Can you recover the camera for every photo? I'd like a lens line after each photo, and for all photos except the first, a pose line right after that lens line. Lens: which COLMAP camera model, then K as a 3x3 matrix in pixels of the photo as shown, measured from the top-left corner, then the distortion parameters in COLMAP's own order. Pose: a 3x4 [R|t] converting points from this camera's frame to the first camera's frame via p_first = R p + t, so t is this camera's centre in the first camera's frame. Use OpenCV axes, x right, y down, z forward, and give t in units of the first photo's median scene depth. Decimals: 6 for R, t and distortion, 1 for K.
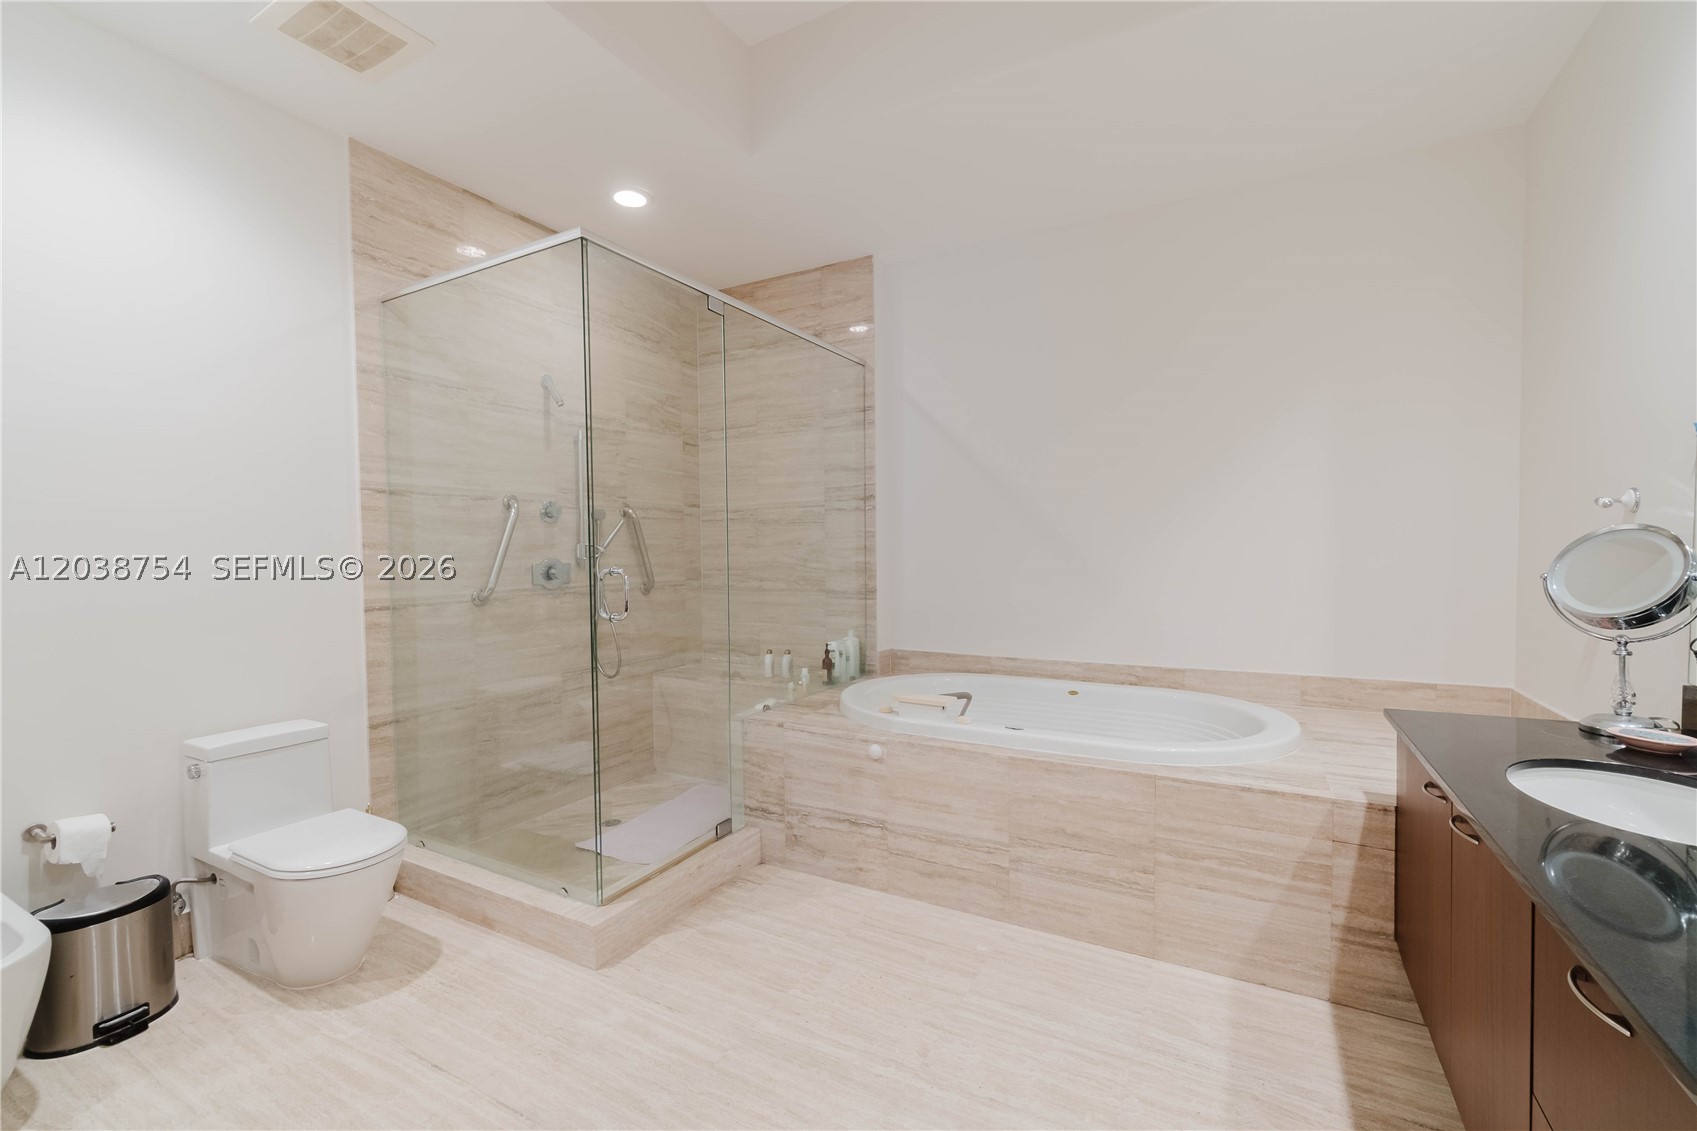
lens RADIAL K [[732.1, 0, 848.3], [0, 732.1, 571.7], [0, 0, 1]] dist [-0.002130, -0.000092]
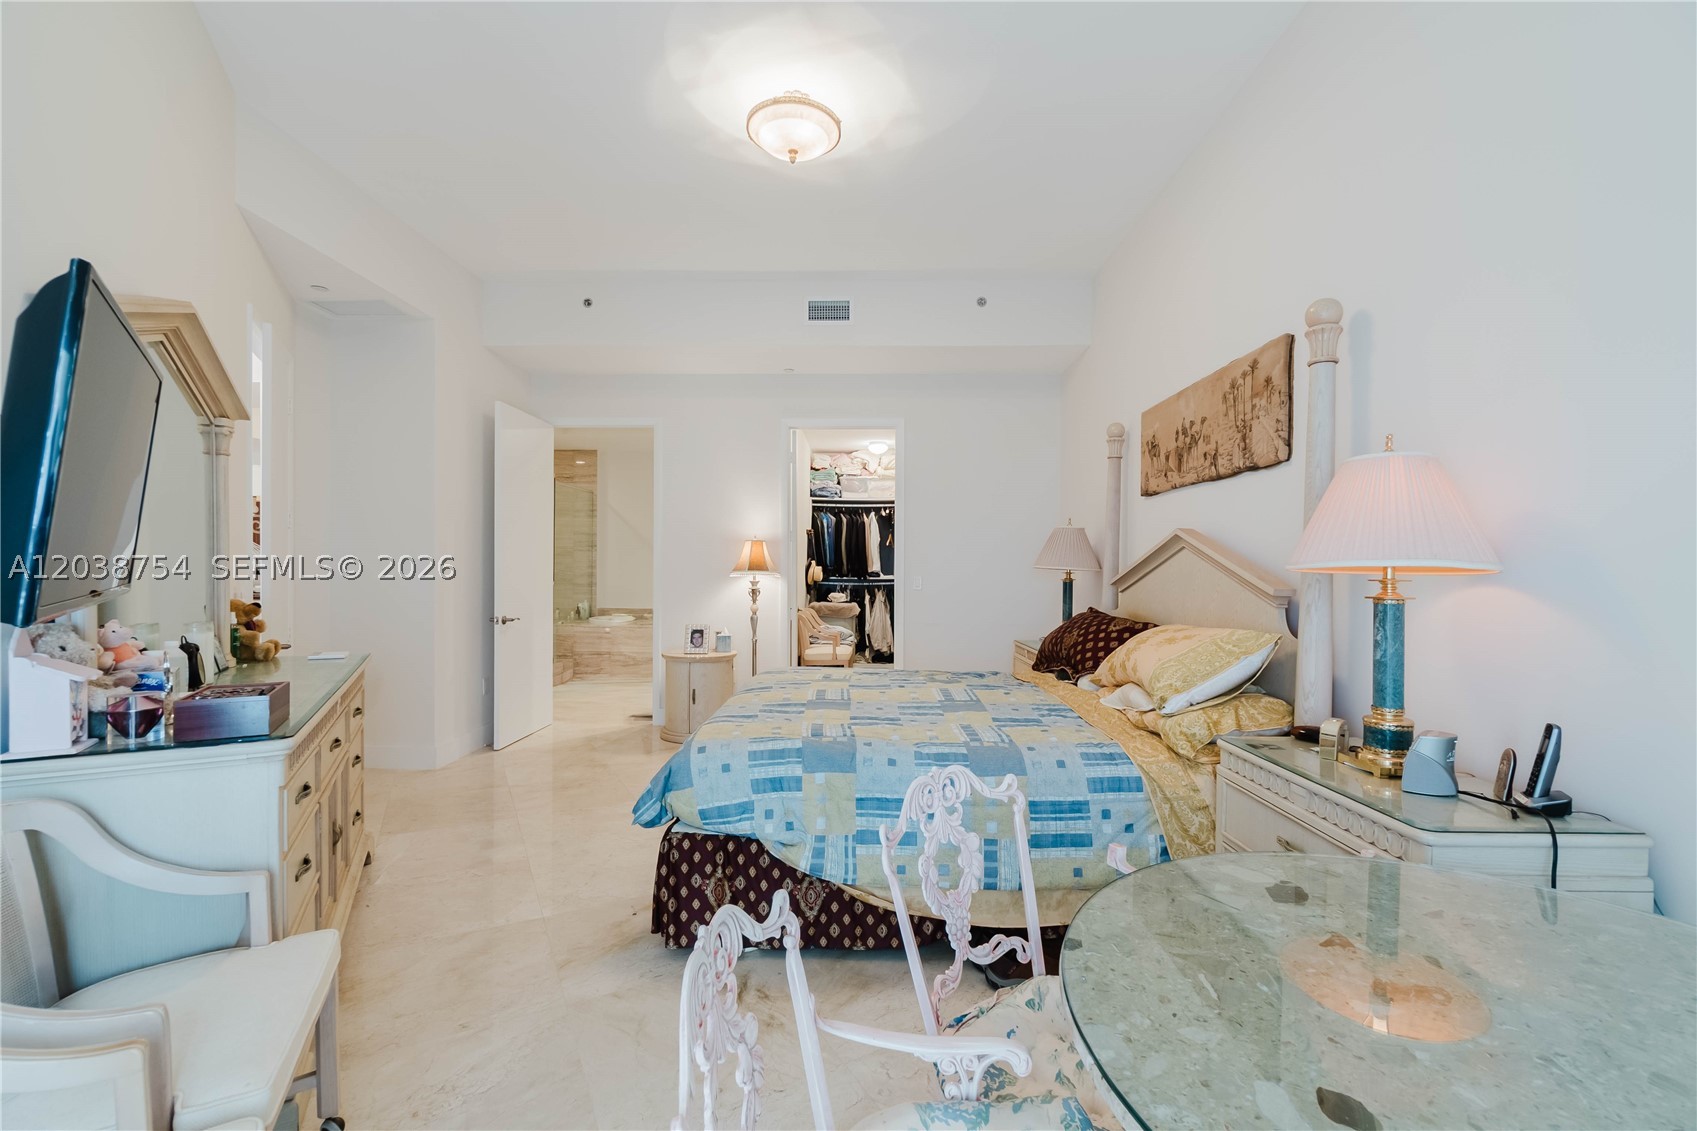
lens RADIAL K [[732.1, 0, 848.3], [0, 732.1, 571.7], [0, 0, 1]] dist [-0.002130, -0.000092]
pose [[0.889492, 0.010472, 0.456832, -0.521320], [0.002804, 0.999593, -0.028373, 0.090711], [-0.456943, 0.026519, 0.889101, -2.474209]]
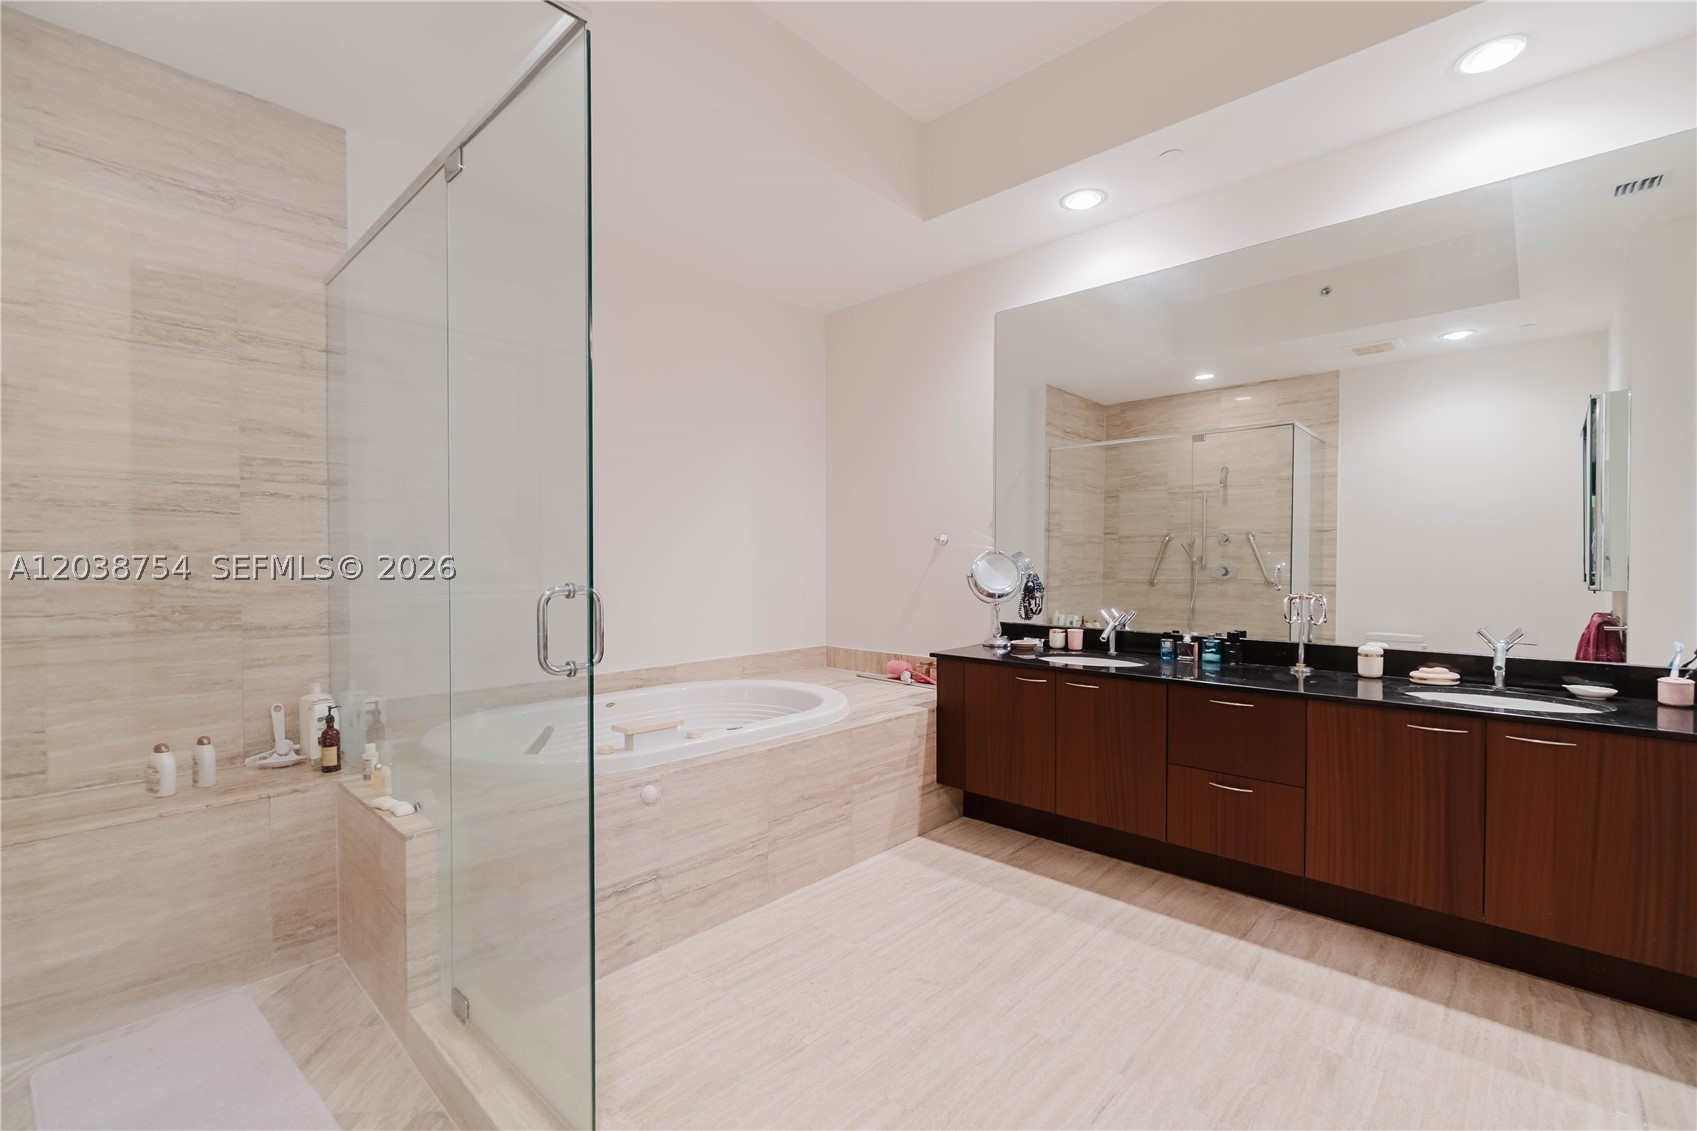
lens RADIAL K [[732.1, 0, 848.3], [0, 732.1, 571.7], [0, 0, 1]] dist [-0.002130, -0.000092]
pose [[0.244451, -0.006475, 0.969640, -0.793638], [0.028136, 0.999604, -0.000419, -0.008952], [-0.969253, 0.027384, 0.244536, 0.595892]]
